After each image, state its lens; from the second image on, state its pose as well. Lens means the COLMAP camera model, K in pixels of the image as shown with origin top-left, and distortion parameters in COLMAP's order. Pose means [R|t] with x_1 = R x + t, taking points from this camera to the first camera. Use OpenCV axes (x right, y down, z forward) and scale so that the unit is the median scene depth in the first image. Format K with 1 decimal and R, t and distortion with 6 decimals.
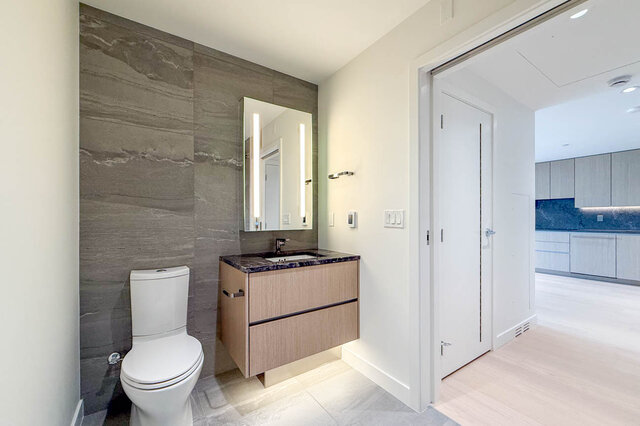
lens RADIAL K [[260.5, 0, 326.0], [0, 260.5, 219.2], [0, 0, 1]] dist [0.003199, -0.000562]
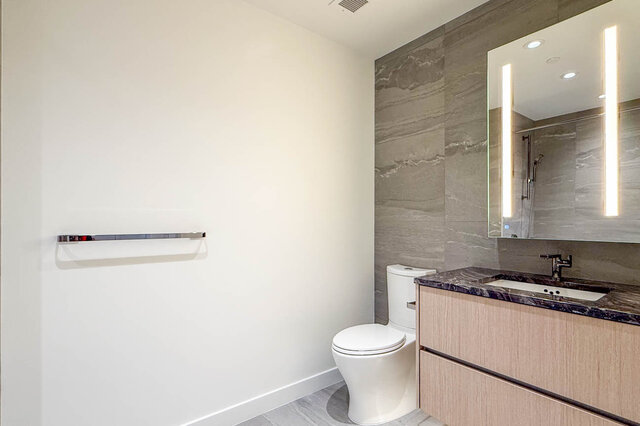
lens RADIAL K [[323.8, 0, 321.4], [0, 323.8, 219.0], [0, 0, 1]] dist [0.002848, -0.000089]
pose [[0.061330, -0.001462, -0.998116, 0.618108], [-0.000292, 0.999999, -0.001483, -0.002670], [0.998118, 0.000382, 0.061329, 0.532906]]
